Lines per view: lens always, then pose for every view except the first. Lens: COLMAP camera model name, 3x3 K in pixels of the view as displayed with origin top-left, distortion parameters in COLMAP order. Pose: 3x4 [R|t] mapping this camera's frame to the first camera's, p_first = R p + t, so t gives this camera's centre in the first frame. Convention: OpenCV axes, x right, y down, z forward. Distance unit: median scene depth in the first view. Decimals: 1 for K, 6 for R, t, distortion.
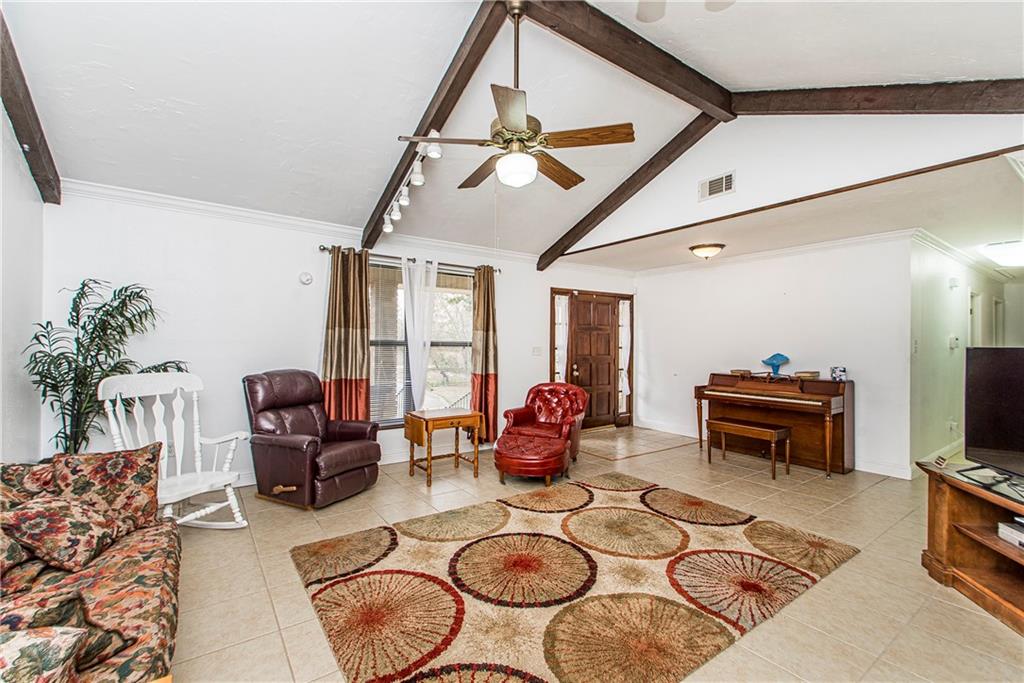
lens RADIAL K [[444.7, 0, 503.4], [0, 444.7, 338.0], [0, 0, 1]] dist [-0.002264, 0.000008]
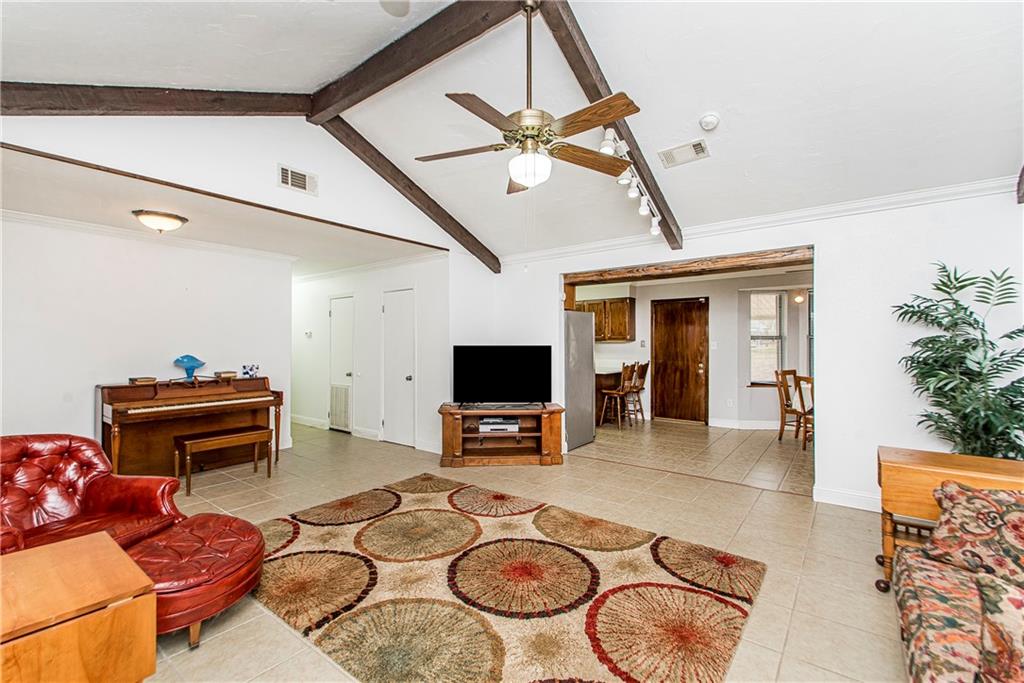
lens RADIAL K [[444.7, 0, 502.6], [0, 444.7, 342.2], [0, 0, 1]] dist [-0.002264, 0.000008]
pose [[-0.292314, -0.011402, 0.956254, -0.676128], [-0.008679, 0.999919, 0.009269, -0.007730], [-0.956283, -0.005590, -0.292389, 1.023236]]
